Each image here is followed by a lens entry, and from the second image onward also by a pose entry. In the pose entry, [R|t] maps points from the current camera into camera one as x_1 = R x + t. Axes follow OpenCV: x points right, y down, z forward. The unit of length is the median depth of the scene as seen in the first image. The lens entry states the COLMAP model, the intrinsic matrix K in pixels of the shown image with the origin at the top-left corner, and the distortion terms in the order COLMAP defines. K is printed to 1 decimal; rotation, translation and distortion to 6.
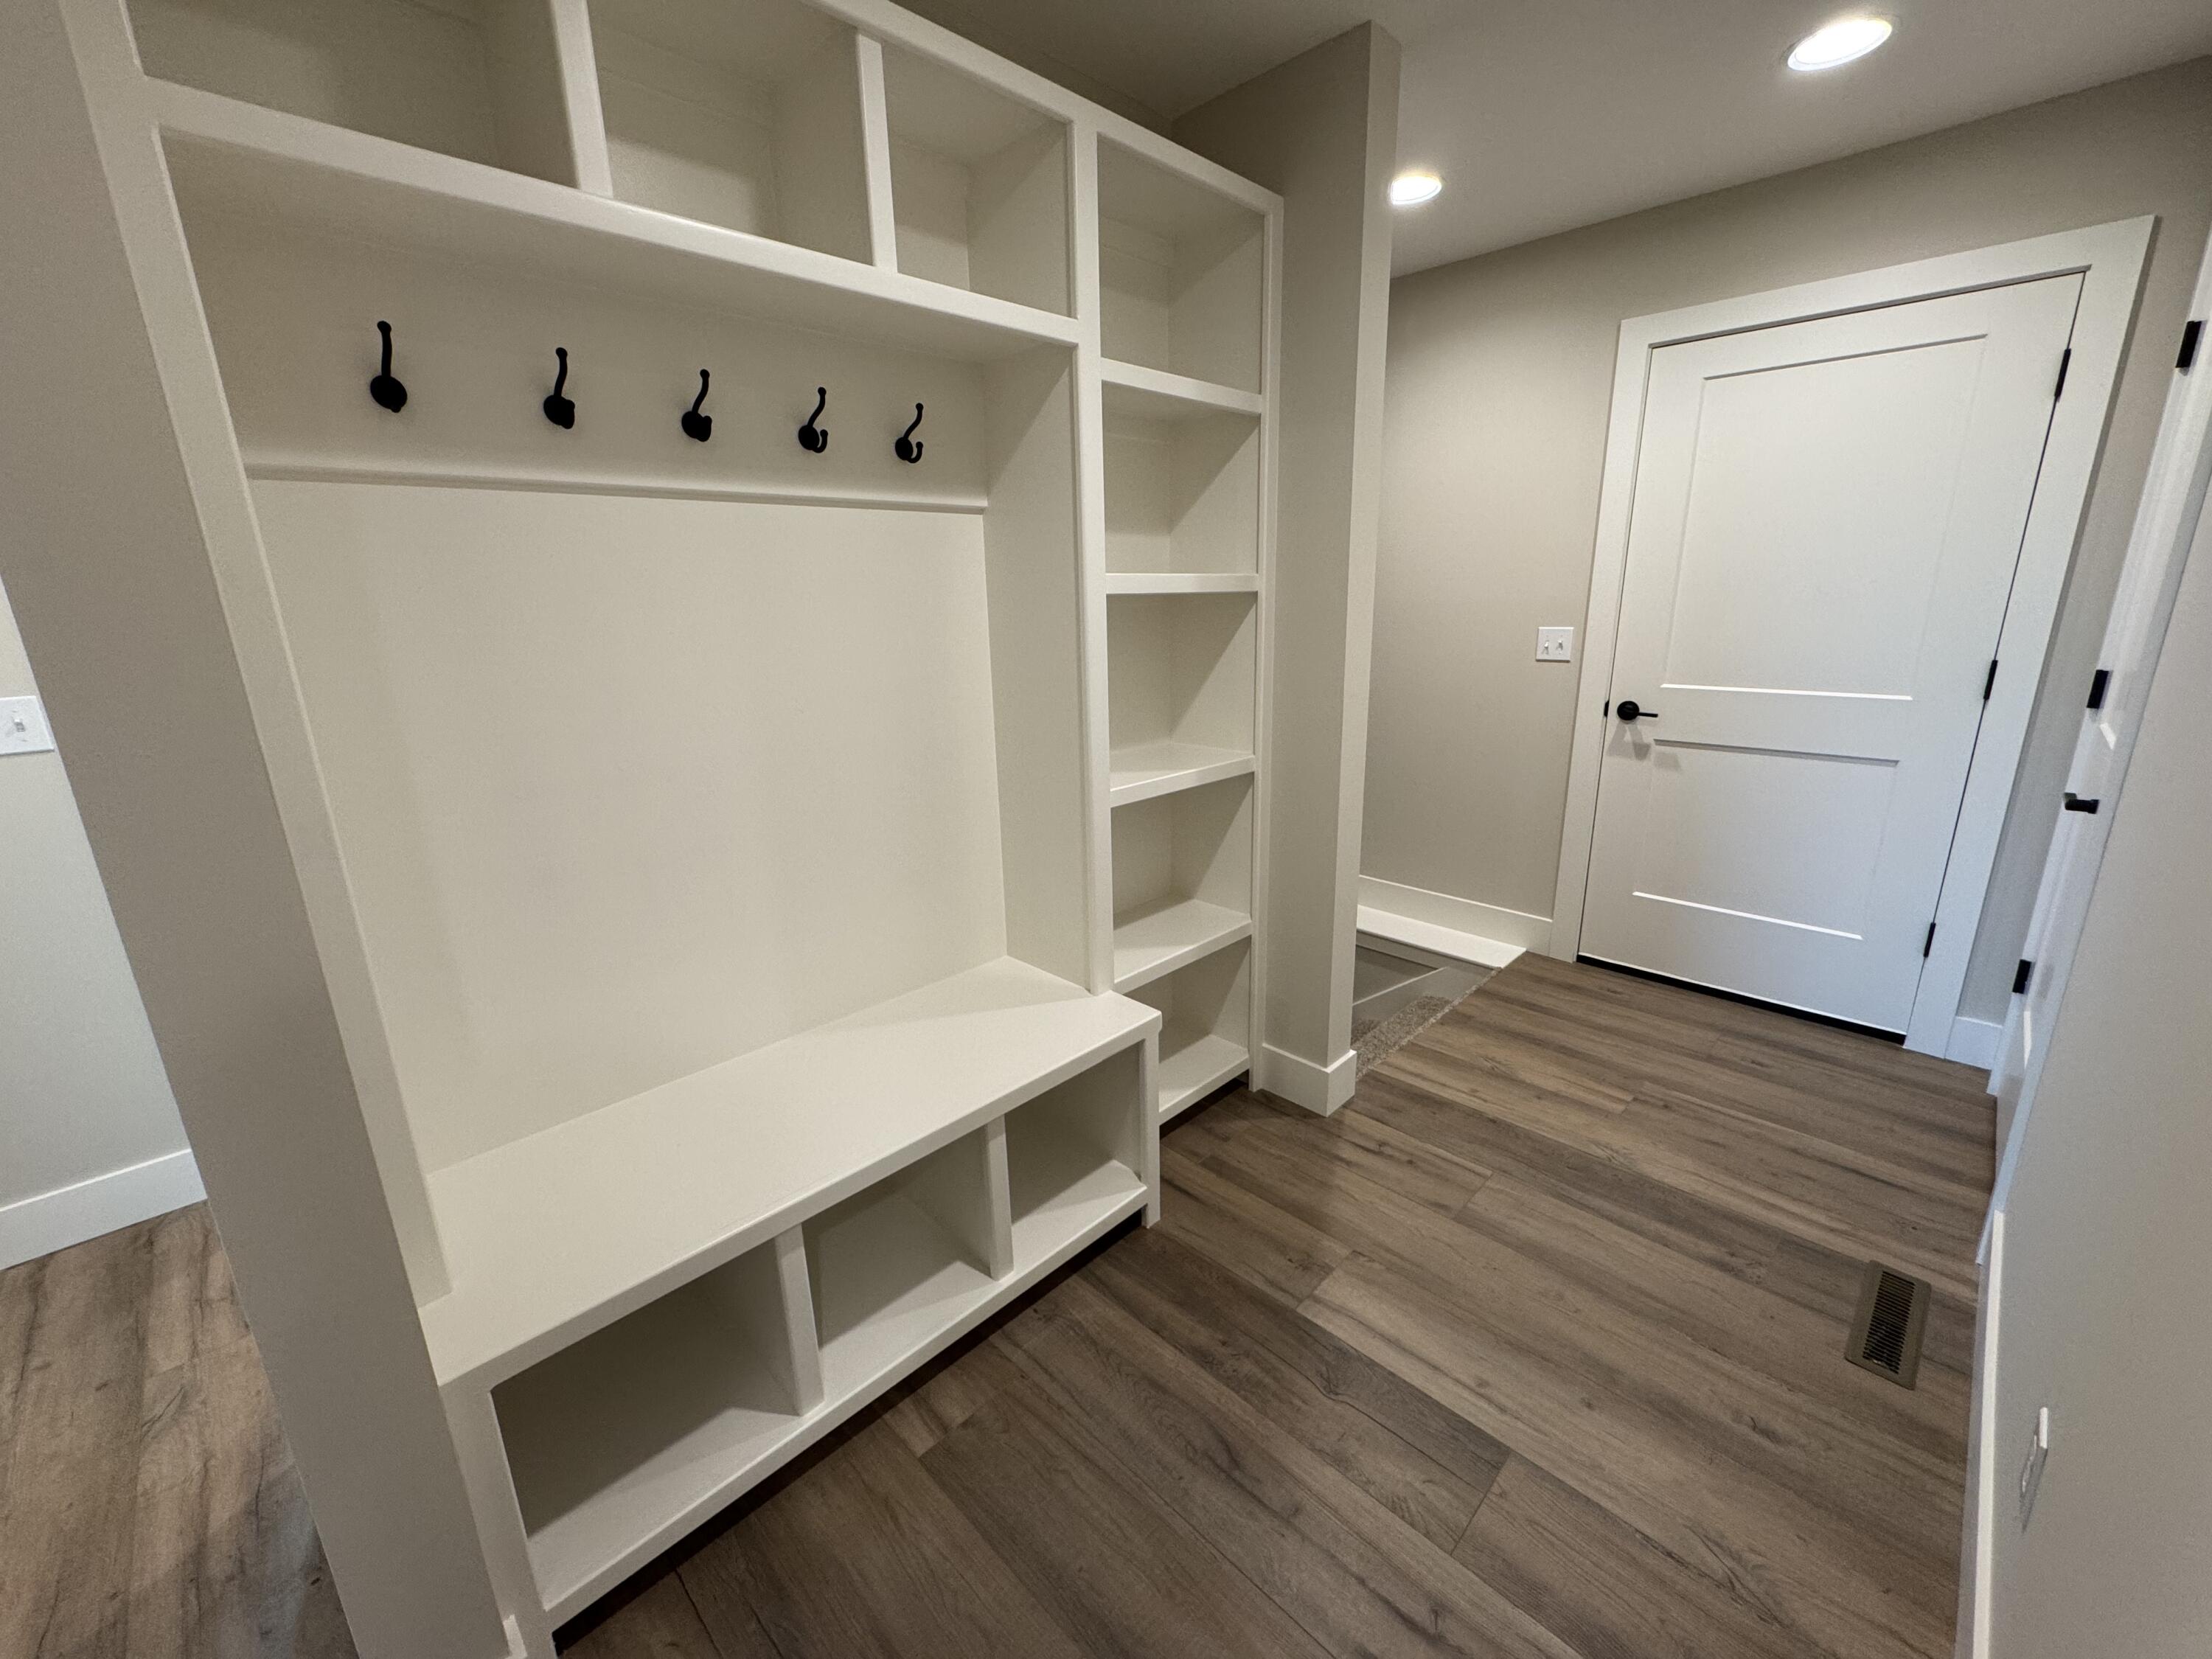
lens RADIAL K [[883.3, 0, 1104.3], [0, 883.3, 830.5], [0, 0, 1]] dist [-0.002404, 0.000494]
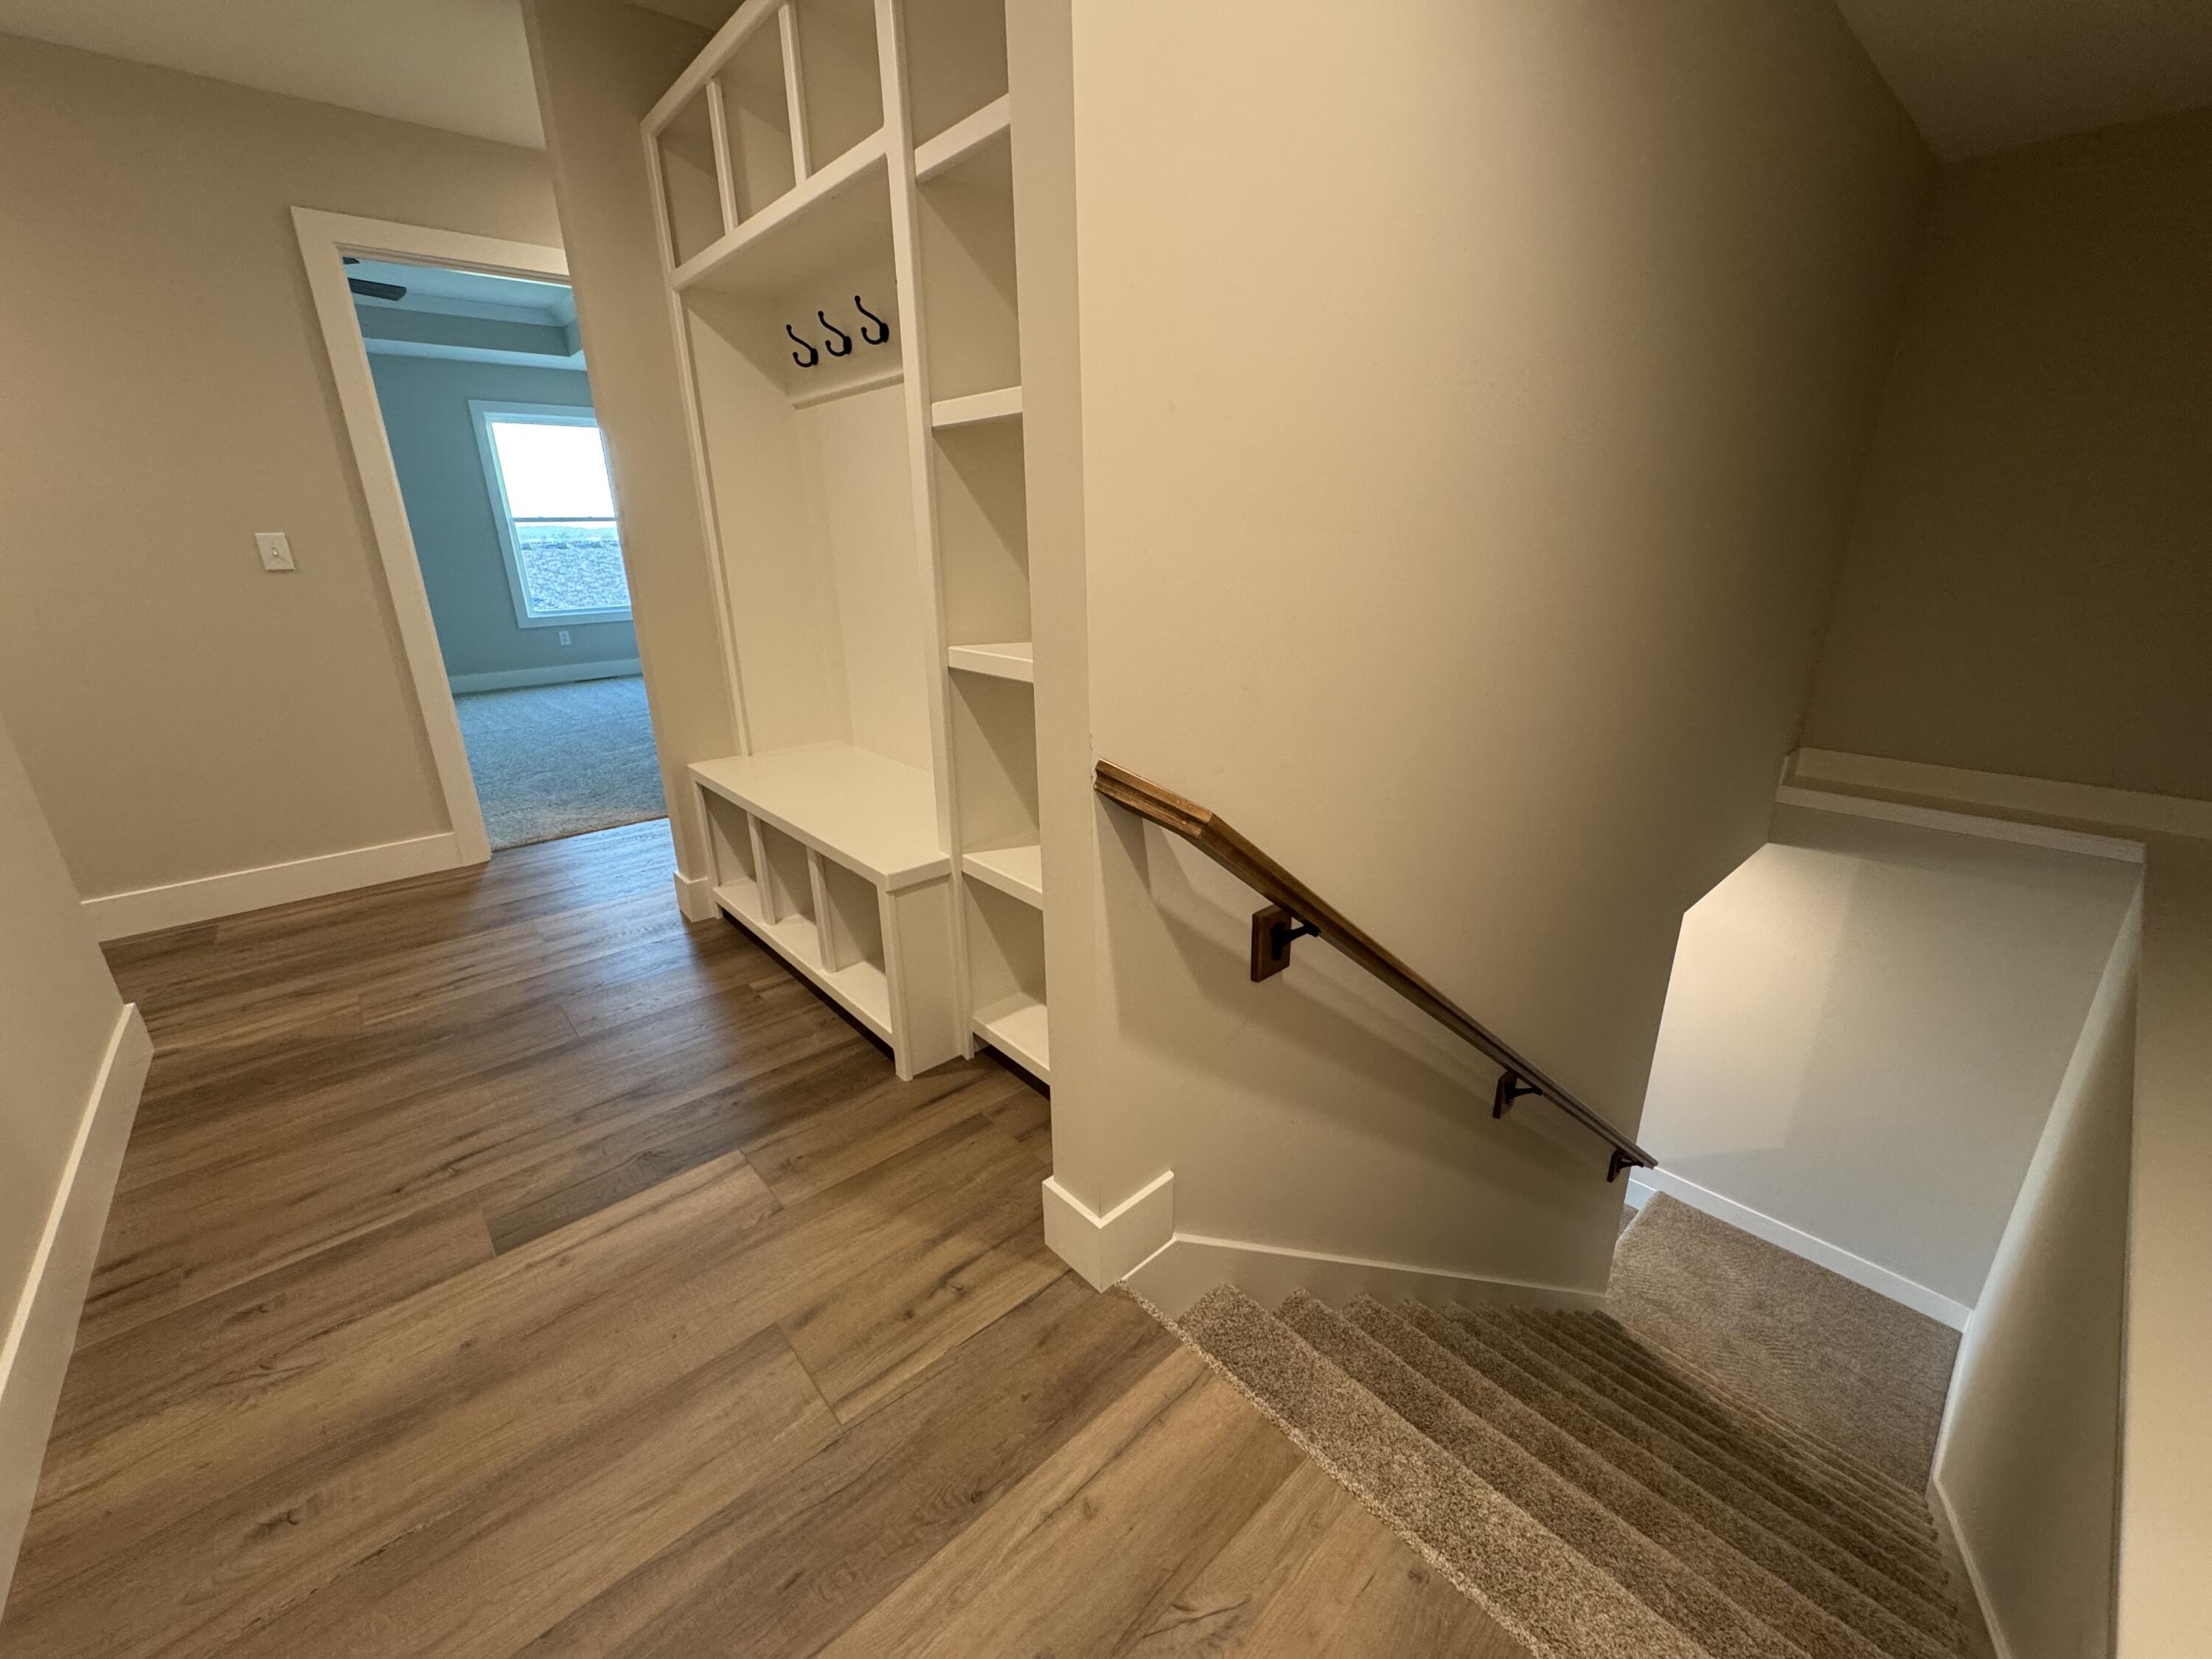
lens RADIAL K [[883.3, 0, 1107.8], [0, 883.3, 831.6], [0, 0, 1]] dist [-0.002404, 0.000494]
pose [[-0.057399, 0.345769, -0.936562, 0.988762], [-0.248174, 0.903720, 0.348854, -0.249055], [0.967013, 0.252455, 0.033938, 1.237241]]
